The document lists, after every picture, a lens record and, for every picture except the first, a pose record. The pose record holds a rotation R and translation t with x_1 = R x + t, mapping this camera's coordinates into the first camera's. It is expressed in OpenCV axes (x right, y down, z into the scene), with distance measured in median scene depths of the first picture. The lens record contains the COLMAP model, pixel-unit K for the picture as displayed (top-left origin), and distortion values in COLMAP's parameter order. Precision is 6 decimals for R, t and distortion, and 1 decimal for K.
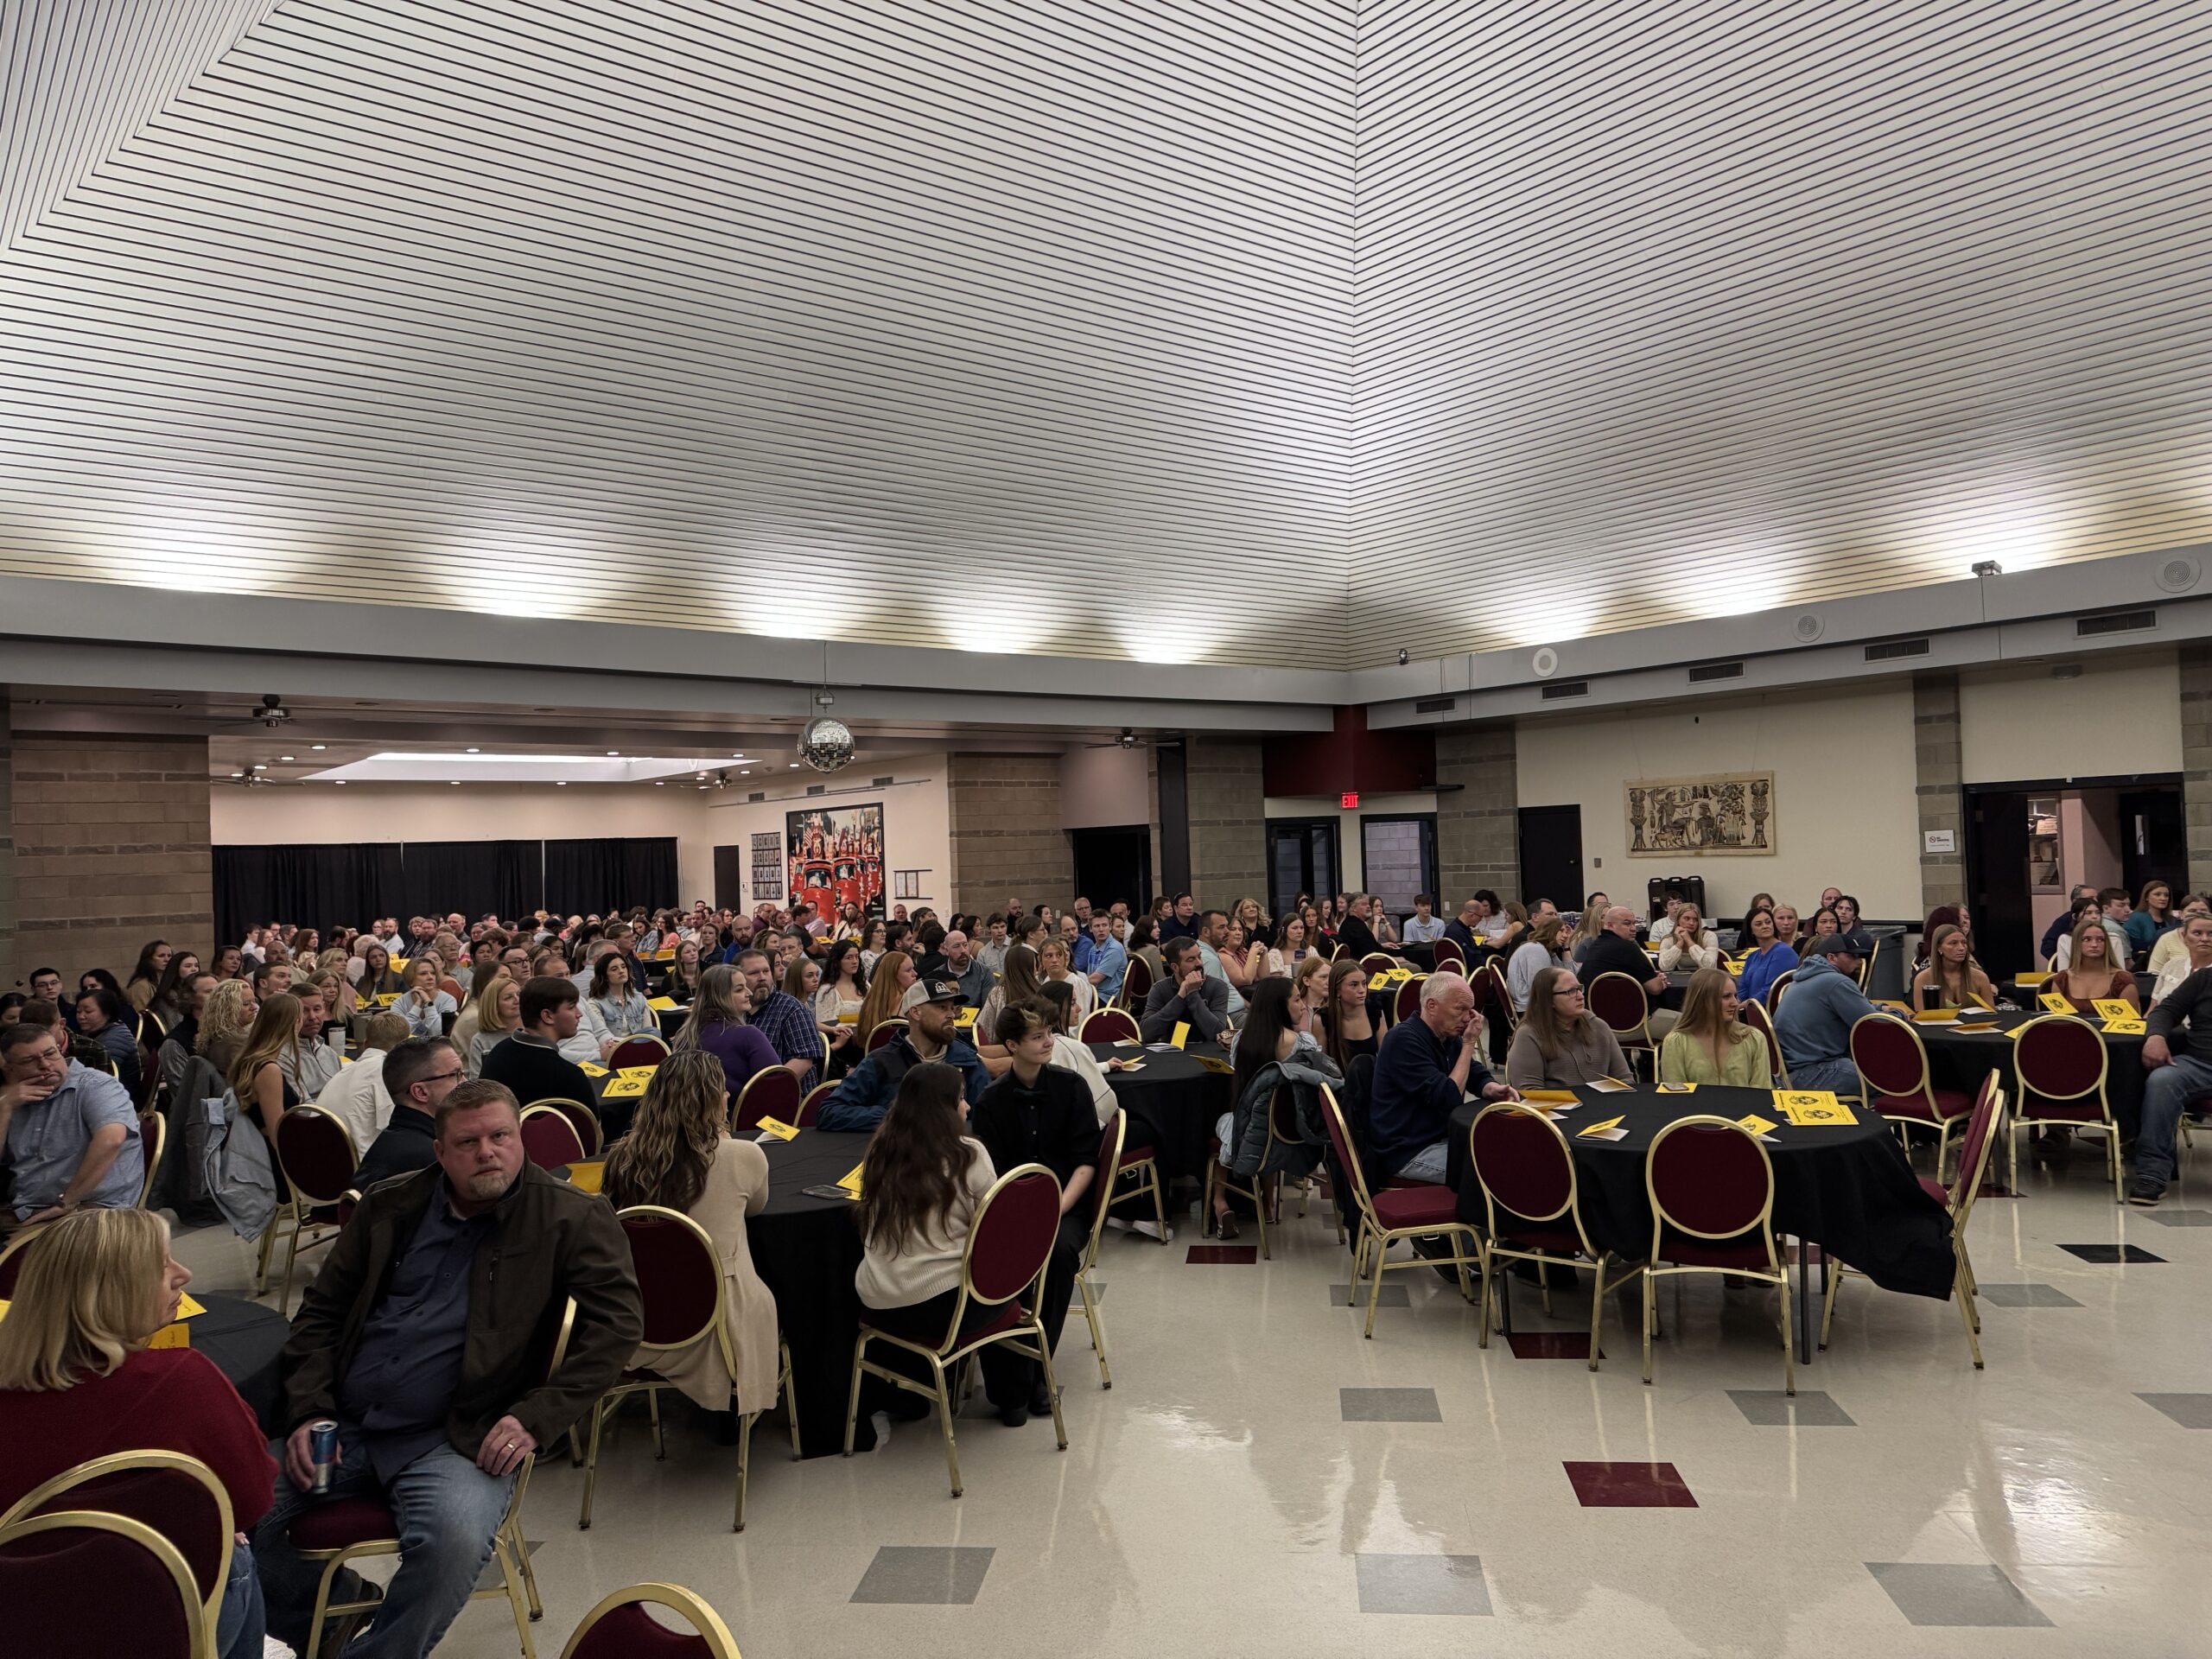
lens RADIAL K [[1613.9, 0, 1142.9], [0, 1613.9, 834.3], [0, 0, 1]] dist [0.021285, -0.024913]
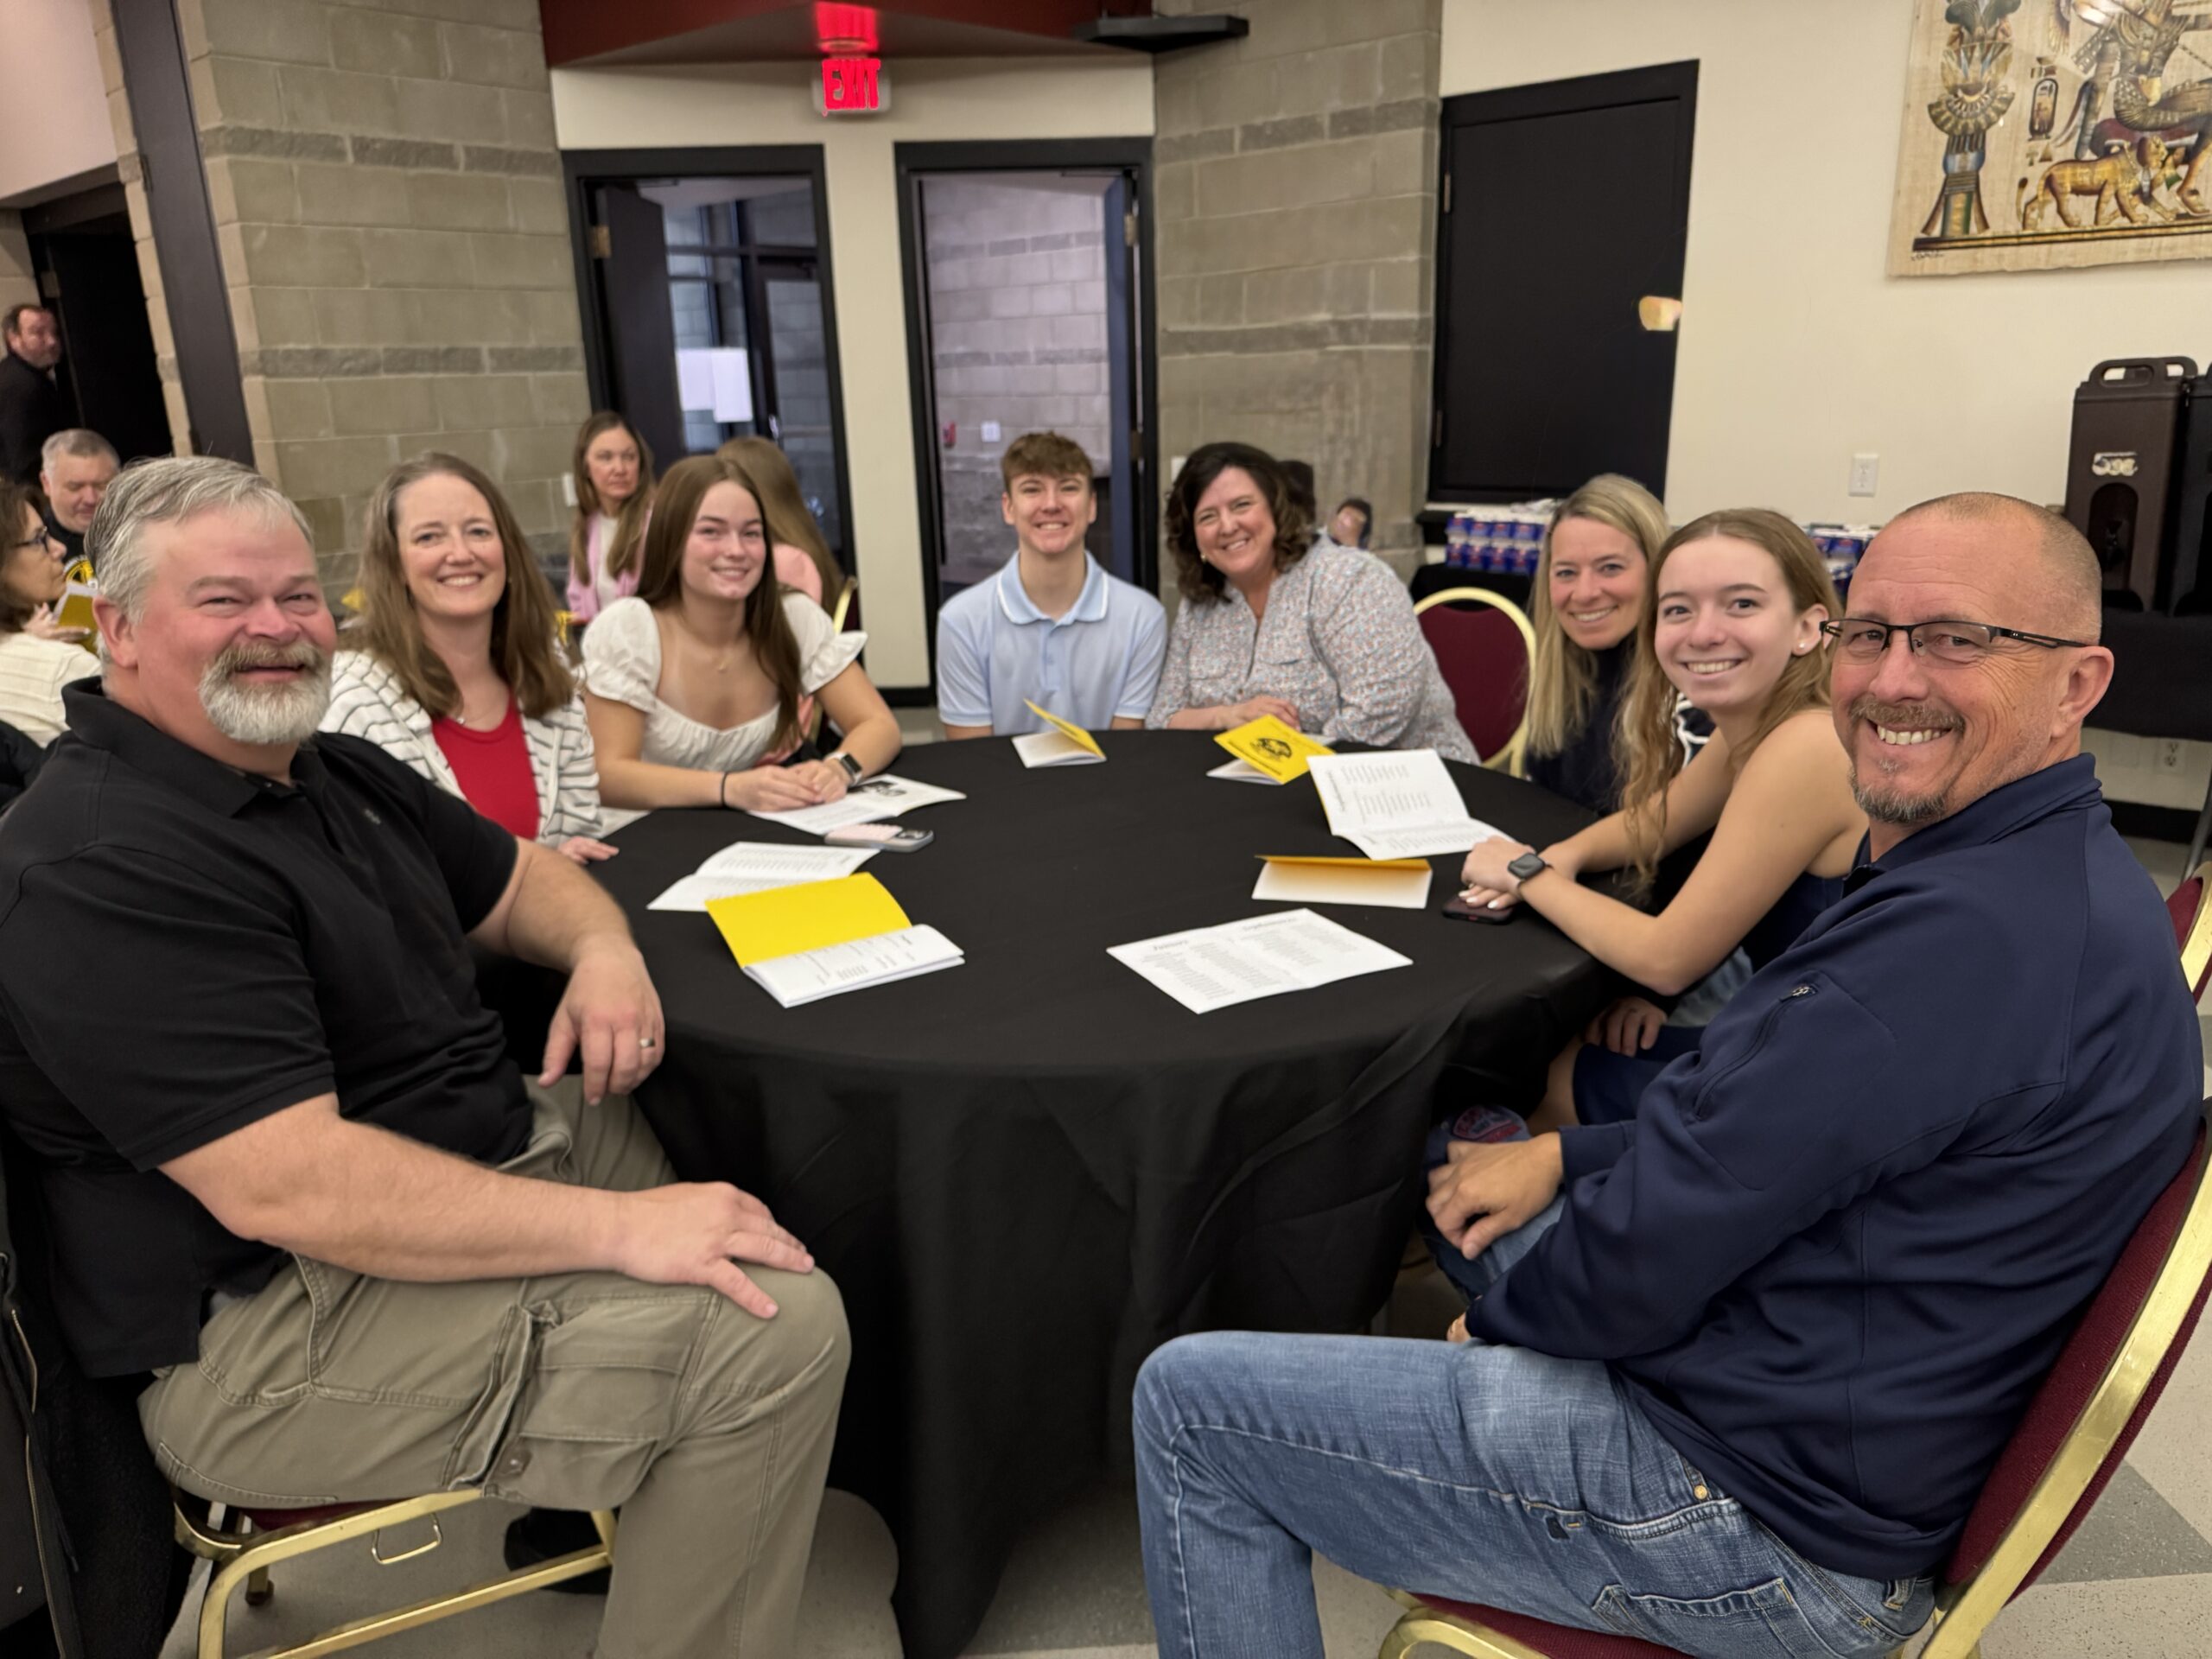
lens RADIAL K [[1613.9, 0, 1142.9], [0, 1613.9, 834.3], [0, 0, 1]] dist [0.021285, -0.024913]
pose [[0.987552, -0.040220, 0.152064, 0.132881], [-0.005339, 0.957627, 0.287962, 0.023425], [-0.157203, -0.285189, 0.945492, 0.698092]]
